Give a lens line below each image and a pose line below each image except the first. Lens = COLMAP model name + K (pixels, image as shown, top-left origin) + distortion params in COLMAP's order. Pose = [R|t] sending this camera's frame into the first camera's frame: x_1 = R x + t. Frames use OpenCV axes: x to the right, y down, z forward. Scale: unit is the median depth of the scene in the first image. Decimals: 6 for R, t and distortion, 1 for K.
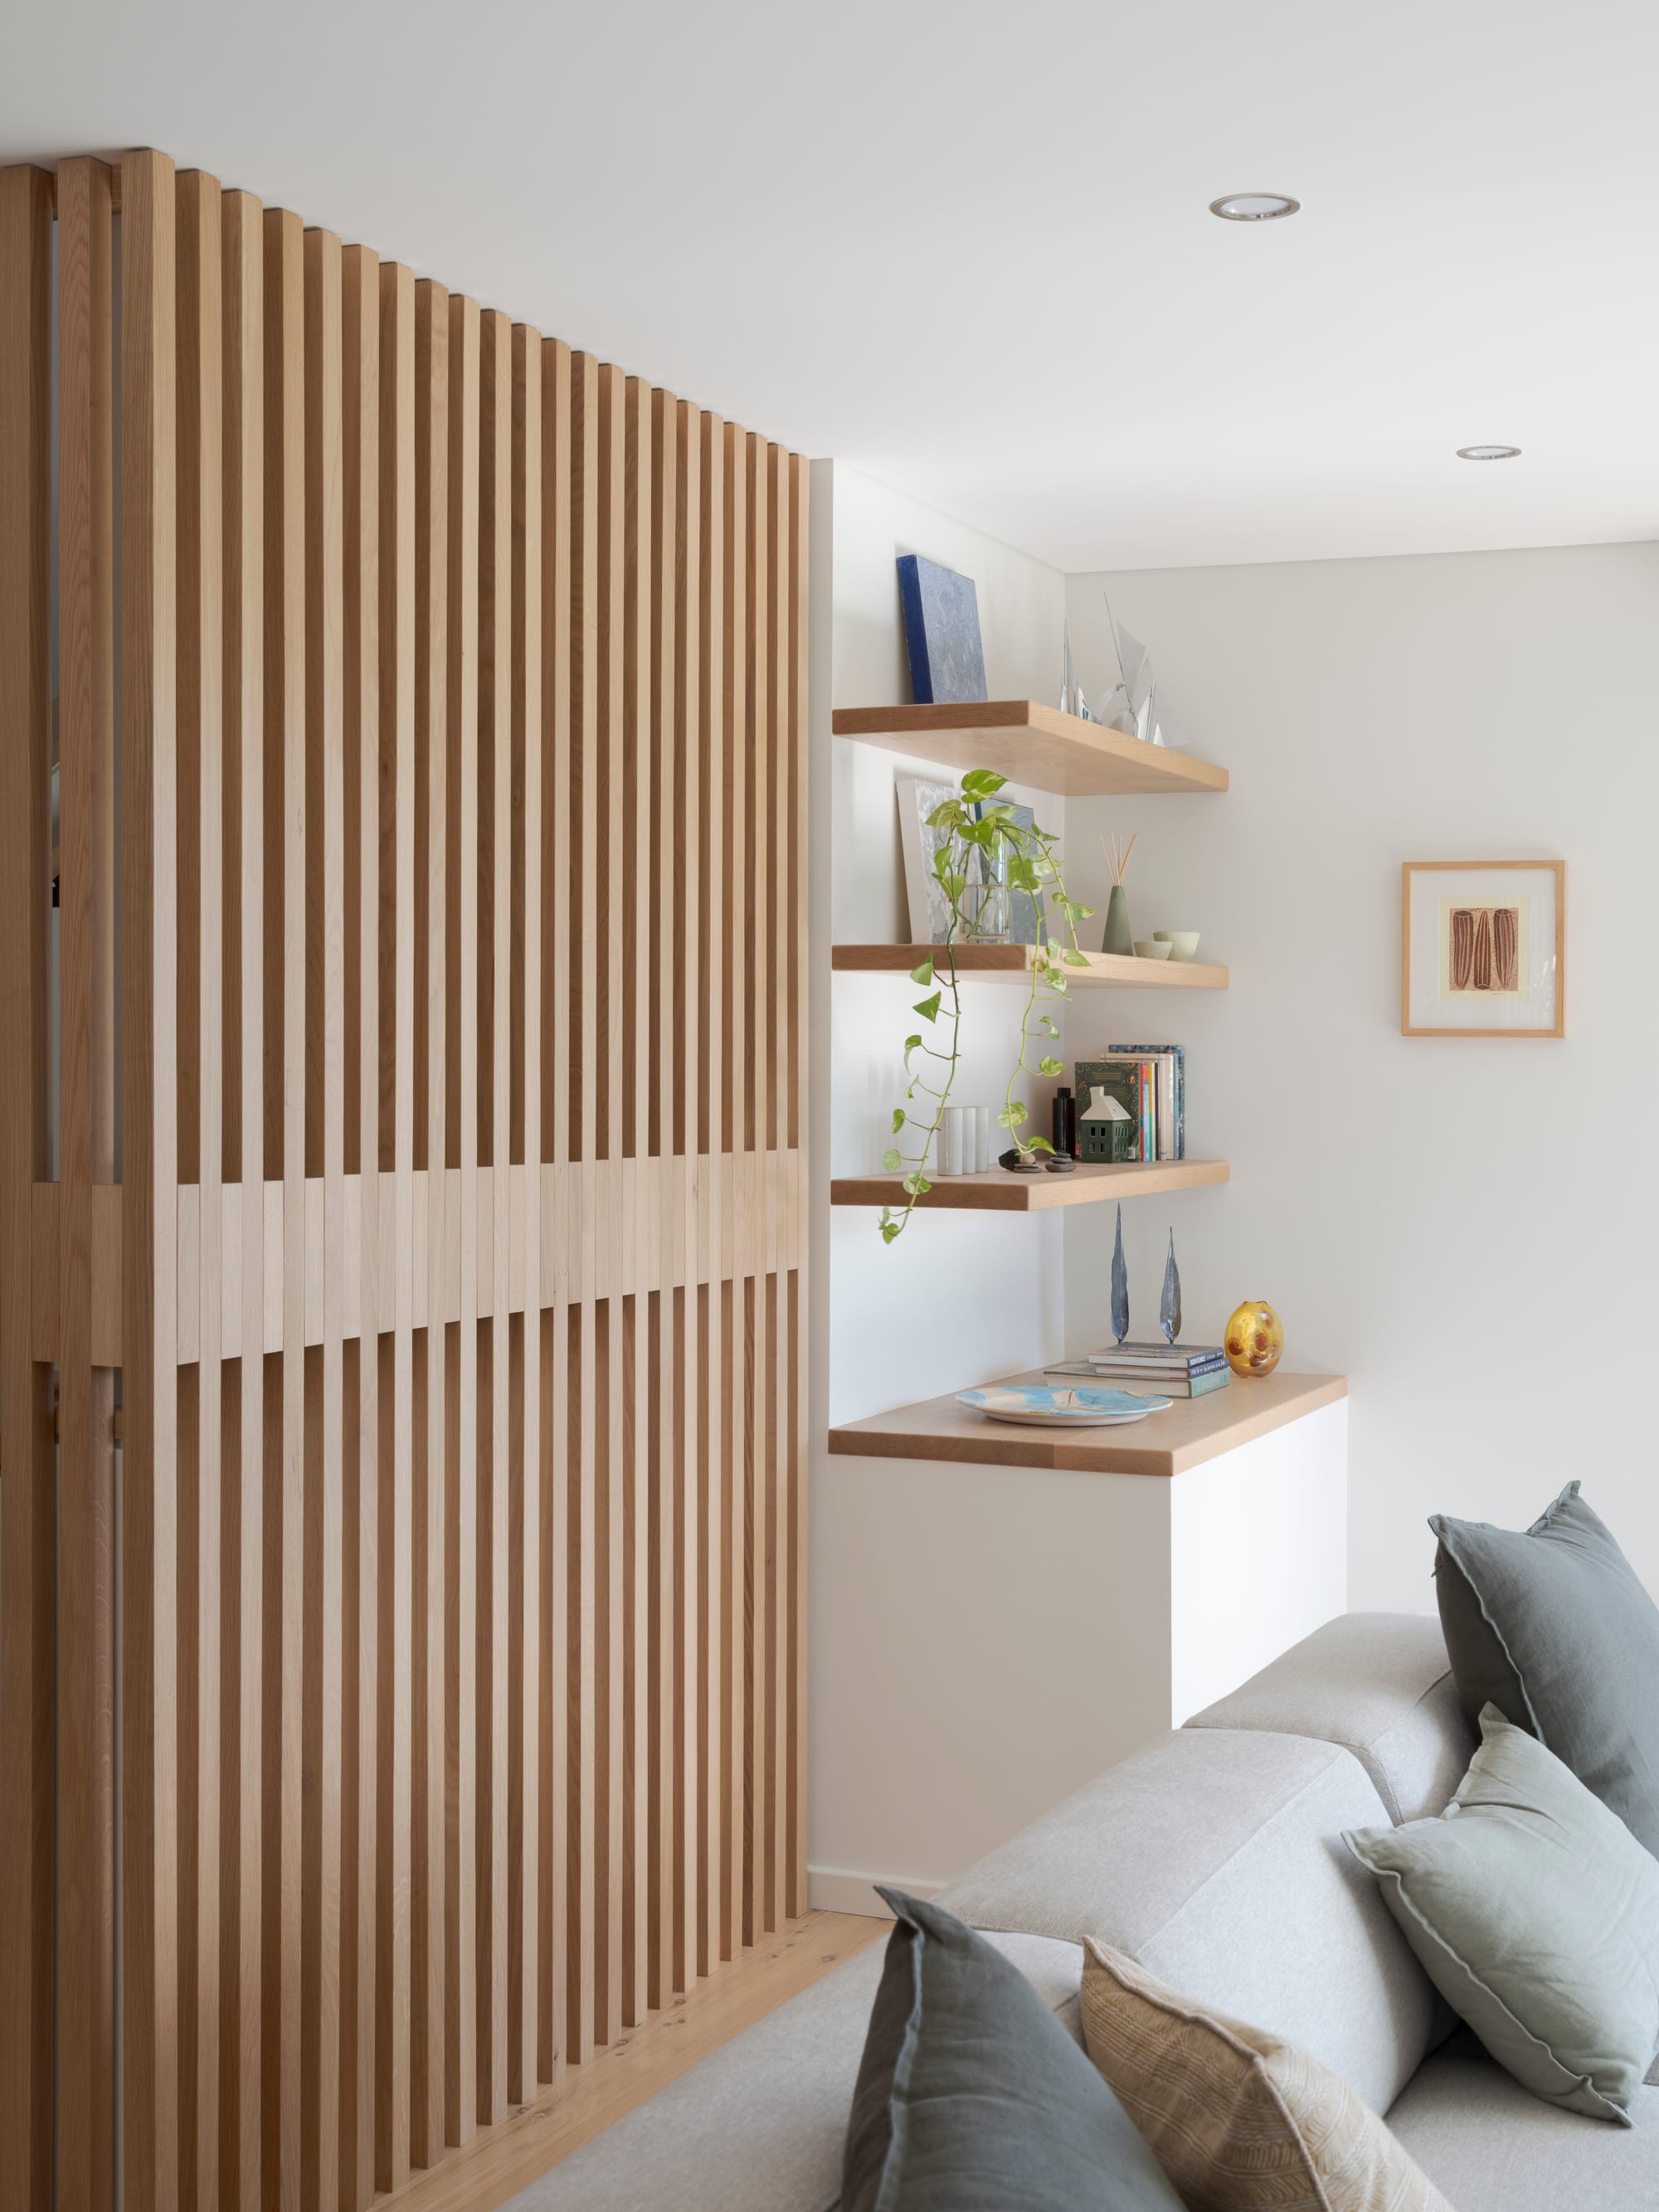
lens RADIAL K [[3253.3, 0, 828.8], [0, 3253.3, 1100.8], [0, 0, 1]] dist [-0.105341, 0.000000]
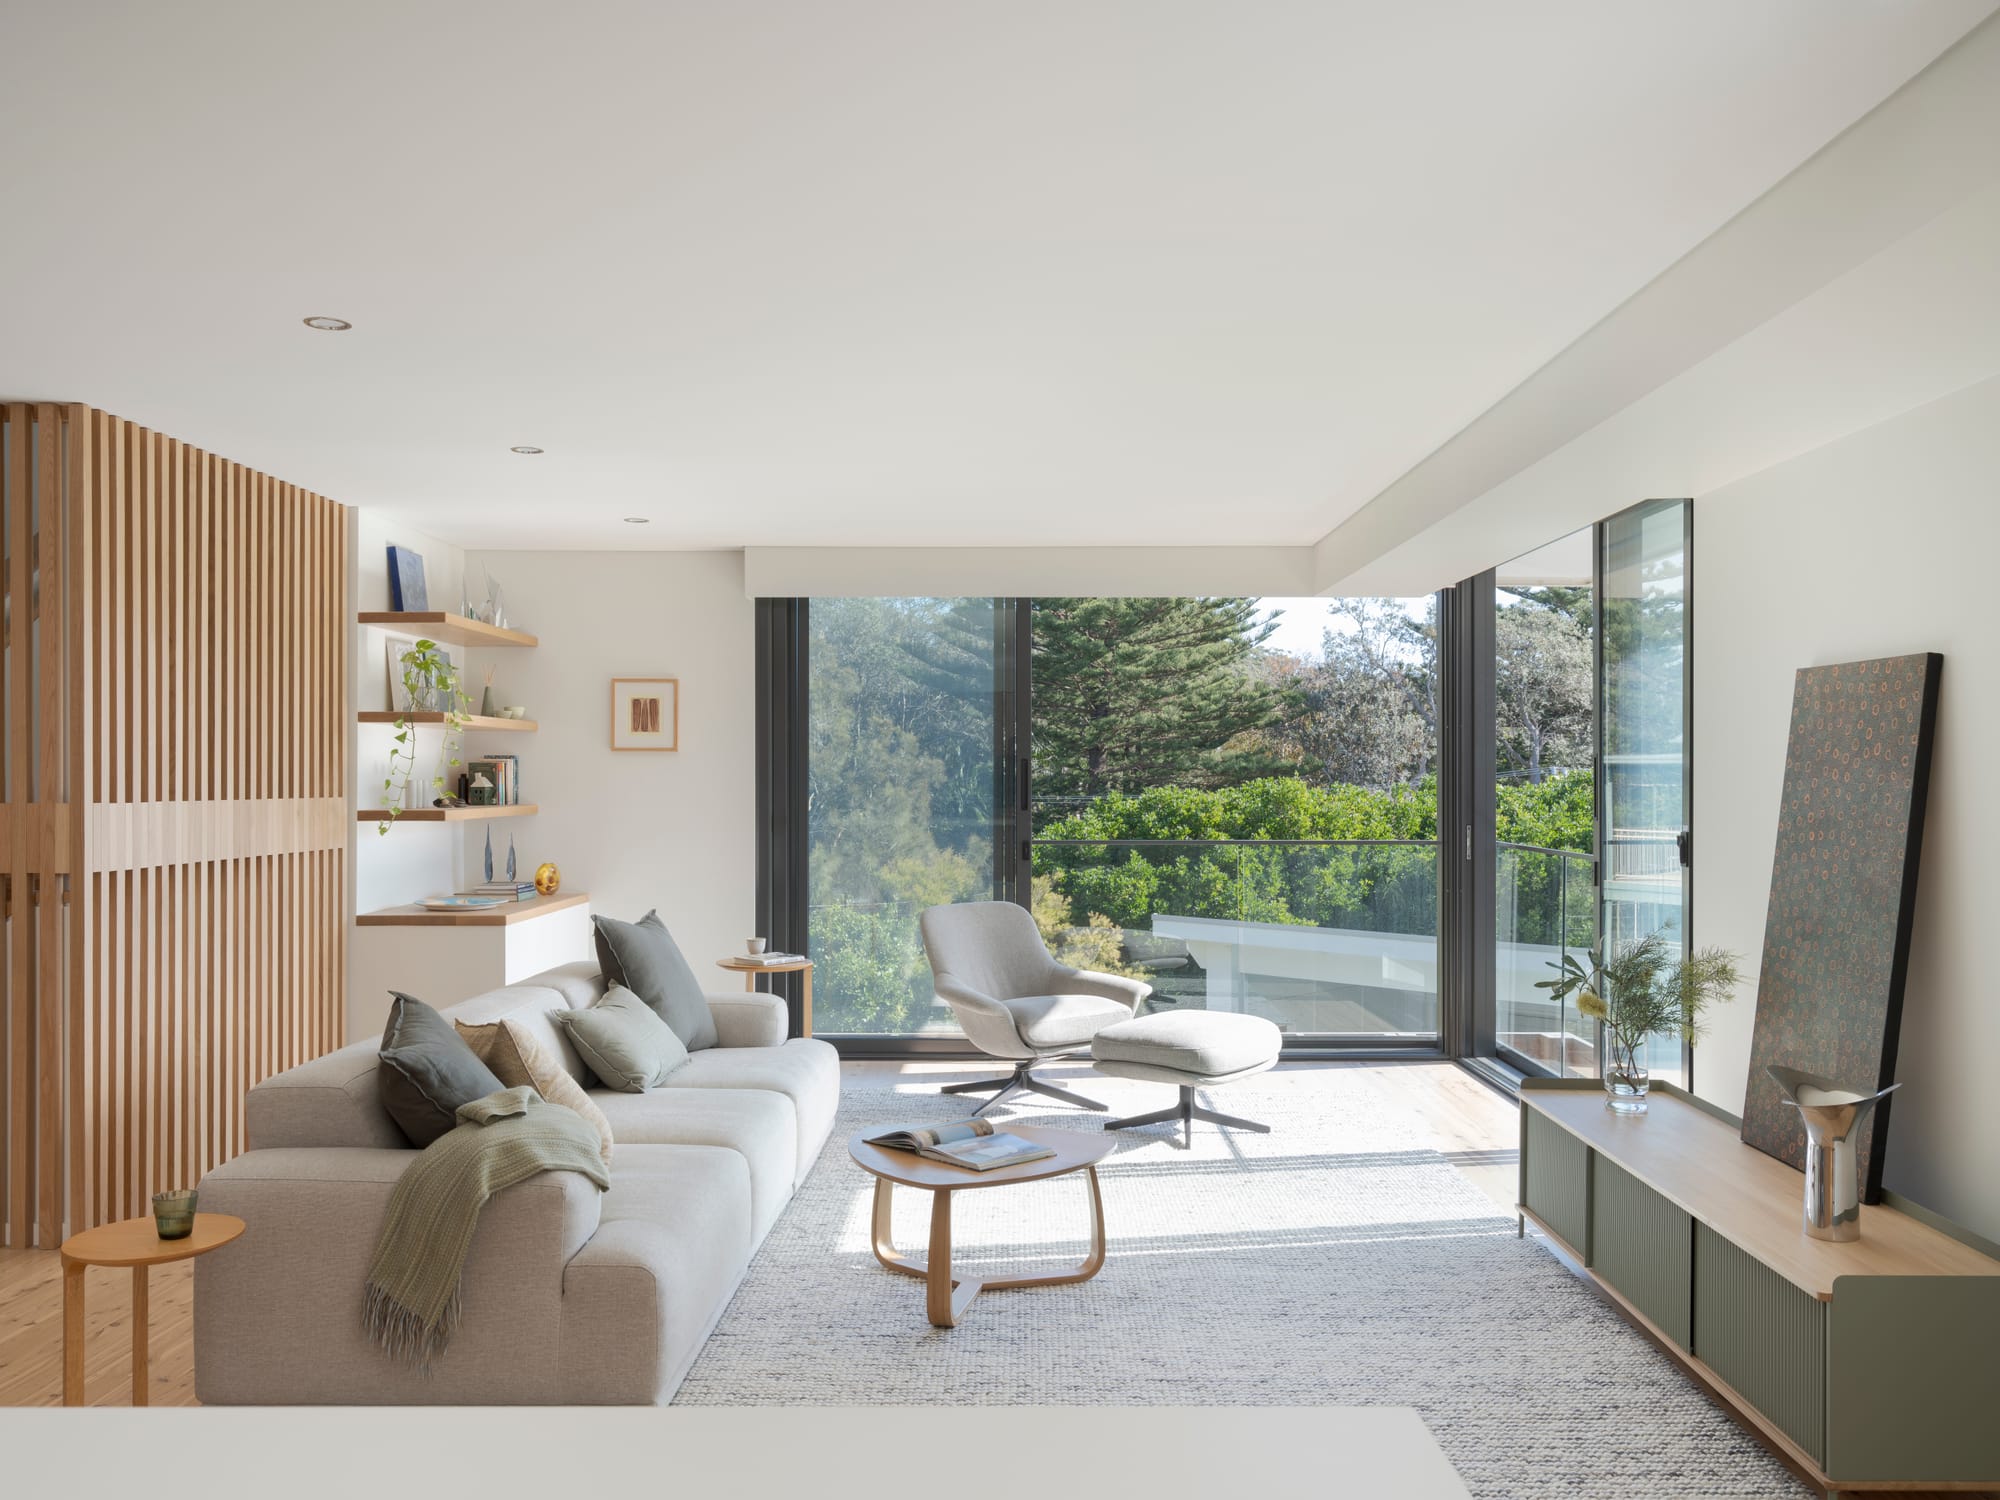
lens RADIAL K [[1563.9, 0, 1003.6], [0, 1563.9, 743.8], [0, 0, 1]] dist [-0.001120, -0.000913]
pose [[0.921202, 0.000848, 0.389083, -0.009516], [0.009984, 0.999617, -0.025817, 0.010526], [-0.388955, 0.027667, 0.920841, -0.252514]]
